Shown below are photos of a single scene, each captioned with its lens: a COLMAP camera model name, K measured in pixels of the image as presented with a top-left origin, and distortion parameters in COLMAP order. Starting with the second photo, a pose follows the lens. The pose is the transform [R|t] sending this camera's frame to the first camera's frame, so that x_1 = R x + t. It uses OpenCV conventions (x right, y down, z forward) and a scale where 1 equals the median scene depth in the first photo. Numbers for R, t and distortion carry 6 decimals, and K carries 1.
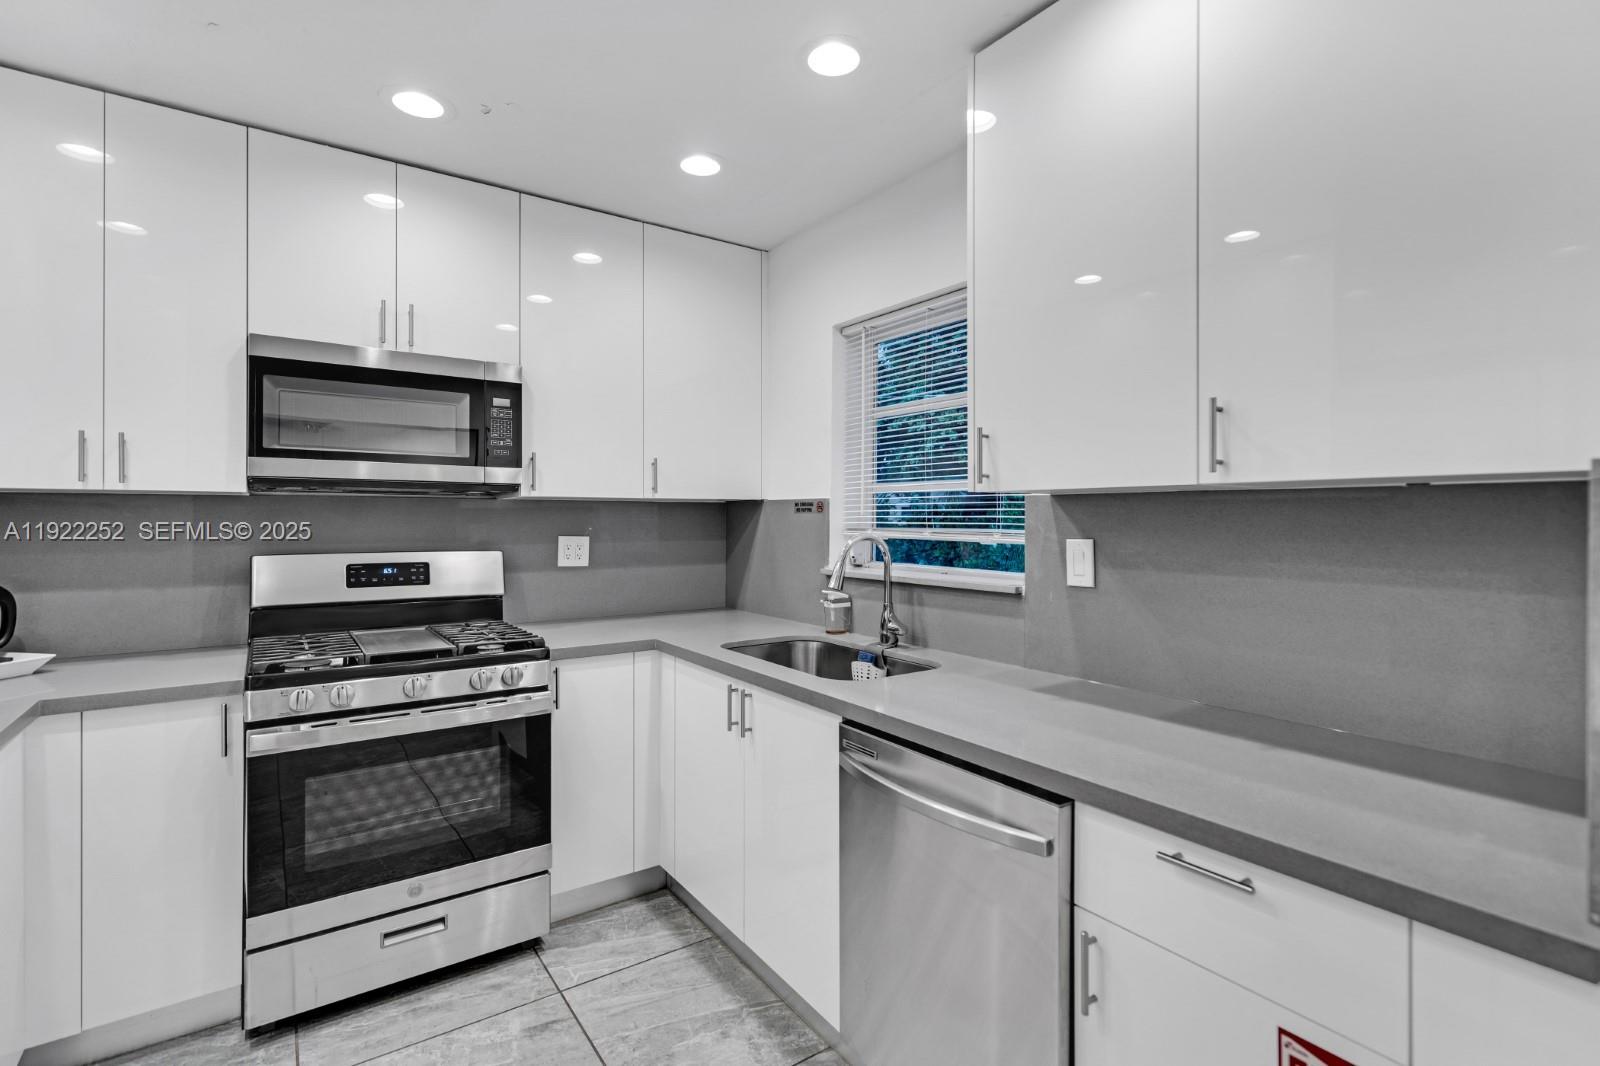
lens RADIAL K [[768.1, 0, 805.9], [0, 768.1, 525.7], [0, 0, 1]] dist [0.001640, 0.000797]
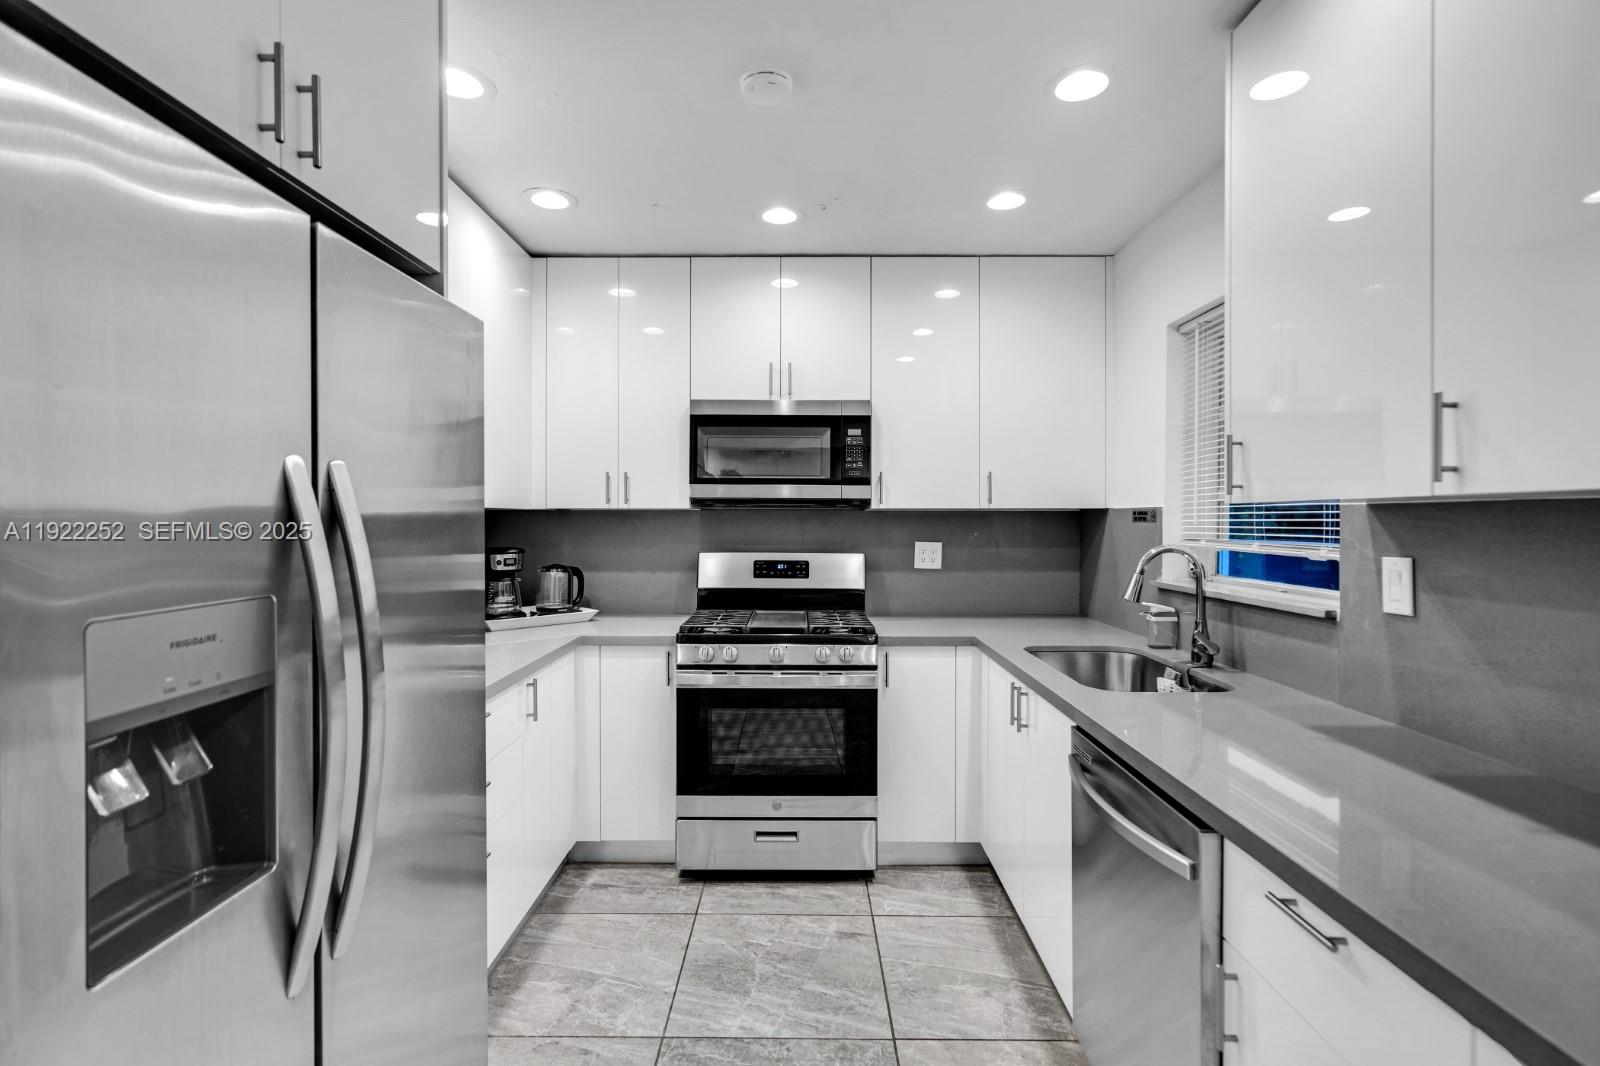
lens RADIAL K [[786.3, 0, 800.0], [0, 786.3, 533.0], [0, 0, 1]] dist [-0.004358, -0.000207]
pose [[0.798380, 0.009545, -0.602078, 0.308781], [-0.005439, 0.999948, 0.008641, -0.010846], [0.602129, -0.003624, 0.798391, -0.058333]]
